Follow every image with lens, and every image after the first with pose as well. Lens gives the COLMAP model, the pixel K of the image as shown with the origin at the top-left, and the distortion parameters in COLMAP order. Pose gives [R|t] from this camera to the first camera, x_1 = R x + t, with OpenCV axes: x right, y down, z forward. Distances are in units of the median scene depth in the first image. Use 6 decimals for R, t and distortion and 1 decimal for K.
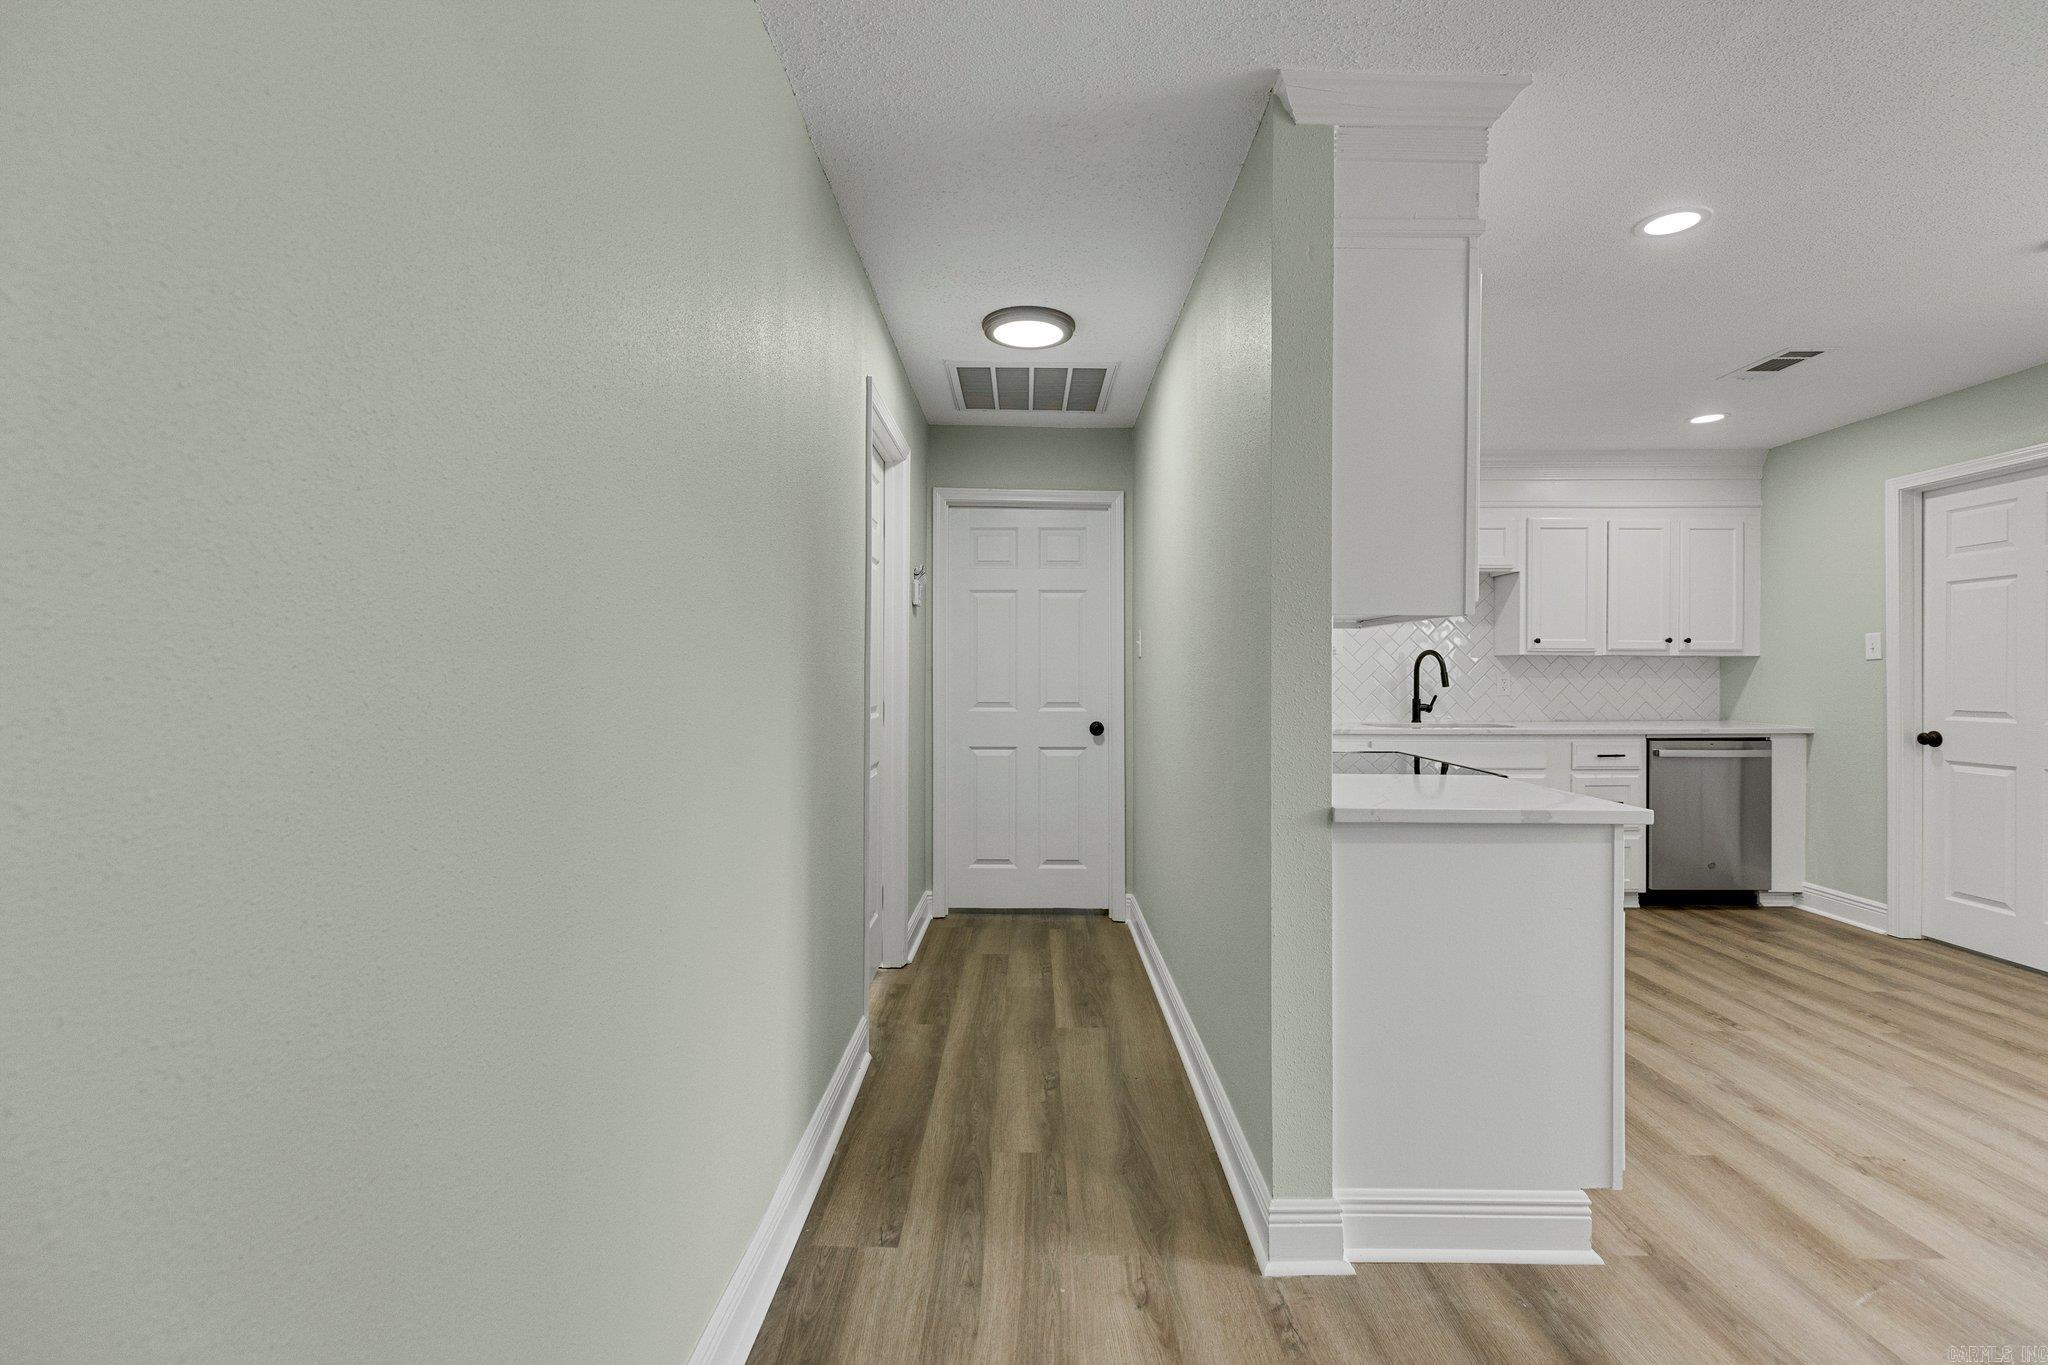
lens RADIAL K [[916.1, 0, 1027.4], [0, 916.1, 668.4], [0, 0, 1]] dist [0.005776, -0.001134]
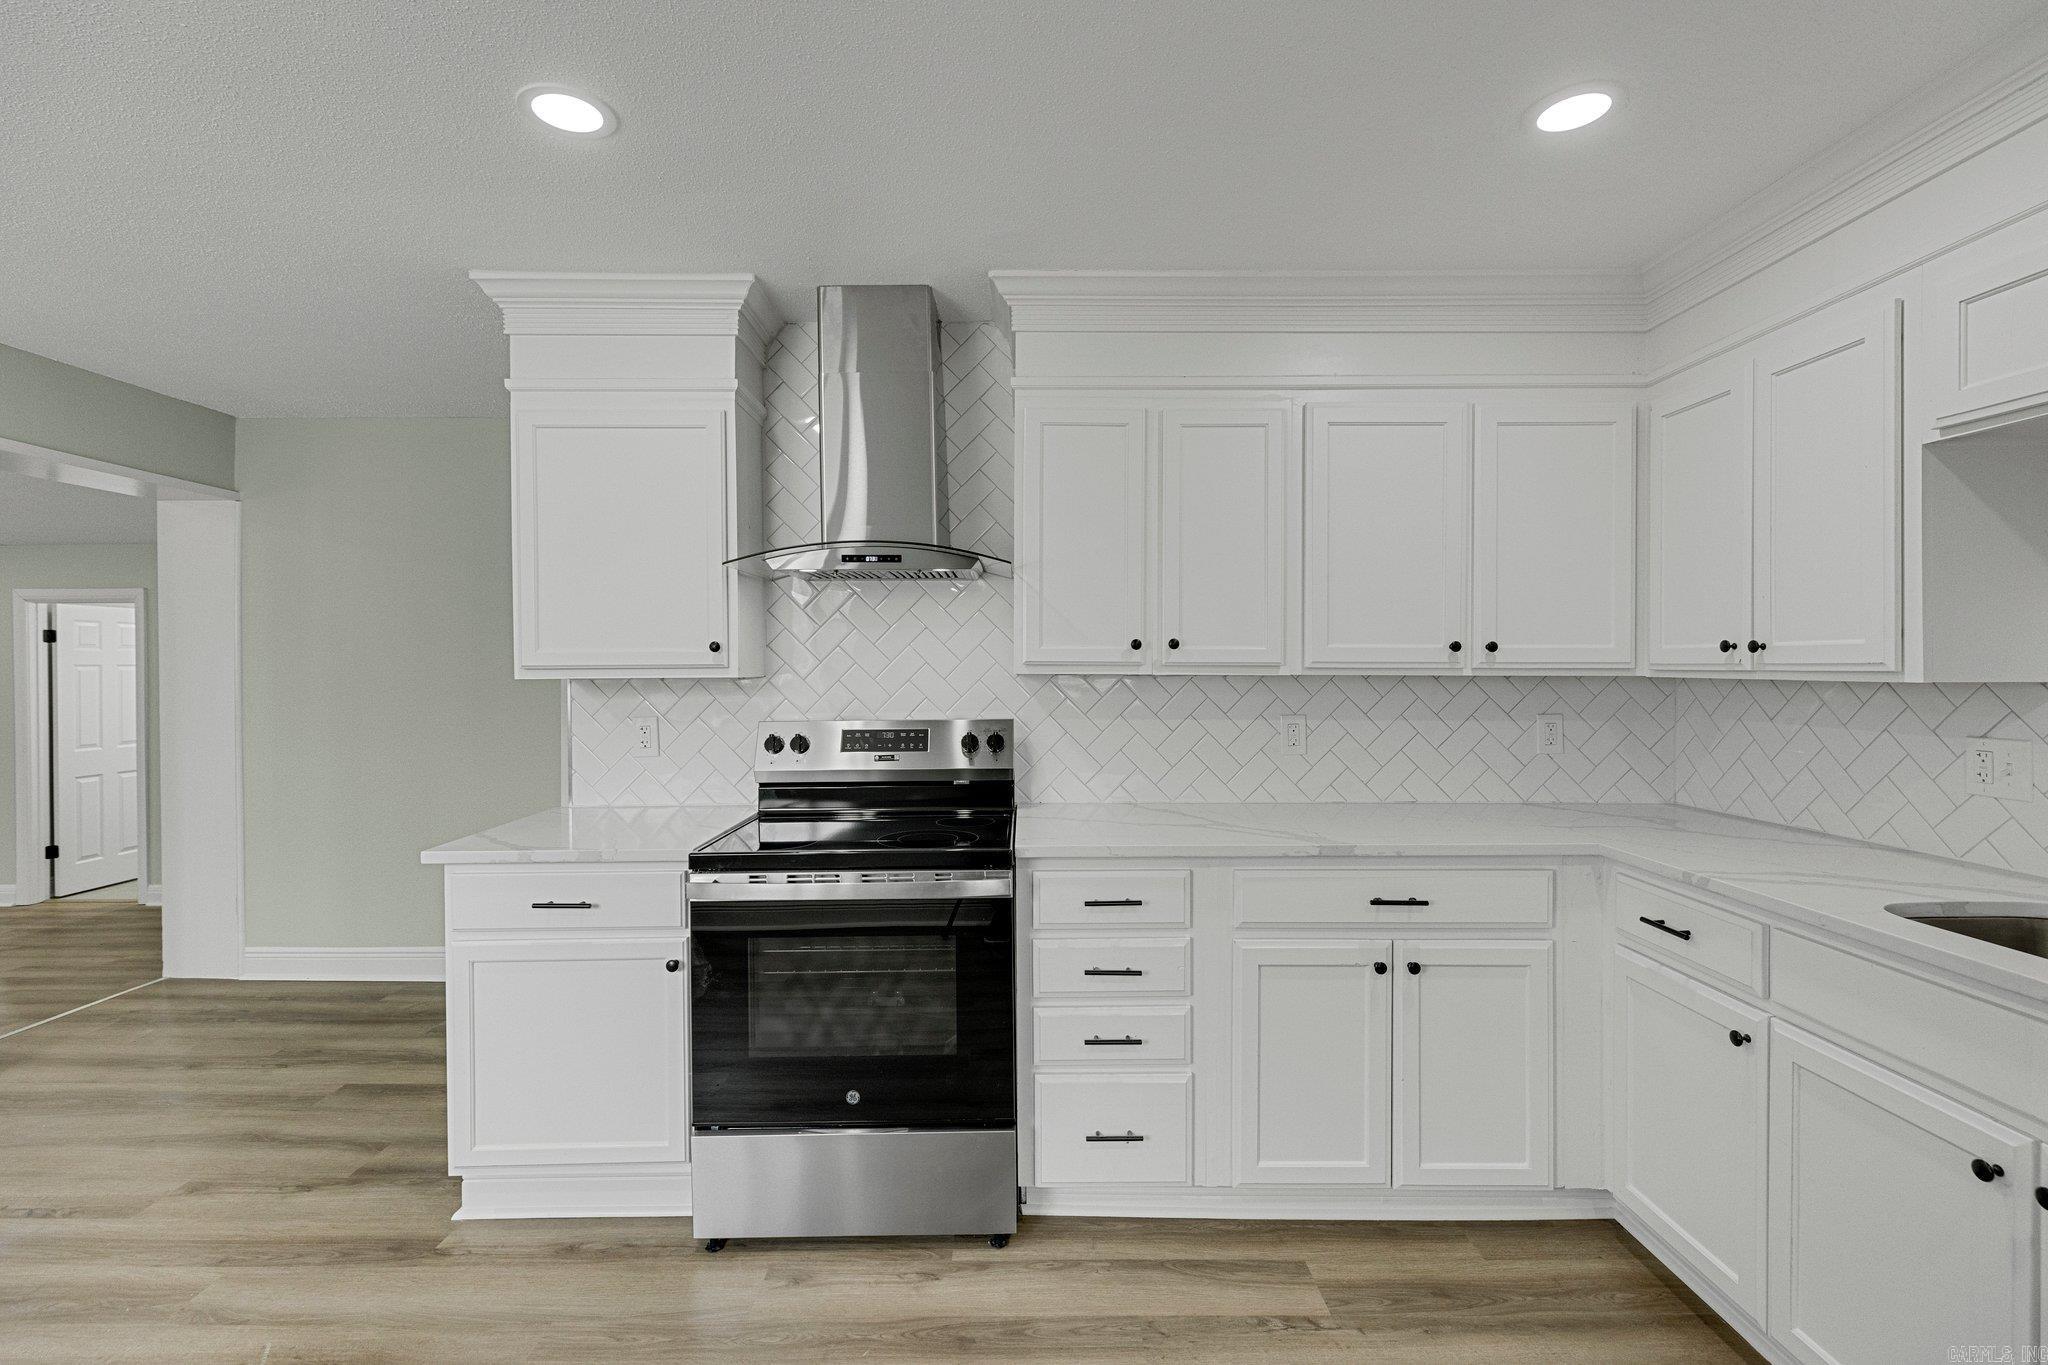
lens RADIAL K [[916.1, 0, 1022.8], [0, 916.1, 668.6], [0, 0, 1]] dist [0.005776, -0.001134]
pose [[0.010322, 0.000146, -0.999947, 0.743510], [0.011384, 0.999935, 0.000264, -0.026757], [0.999882, -0.011386, 0.010319, 0.704555]]
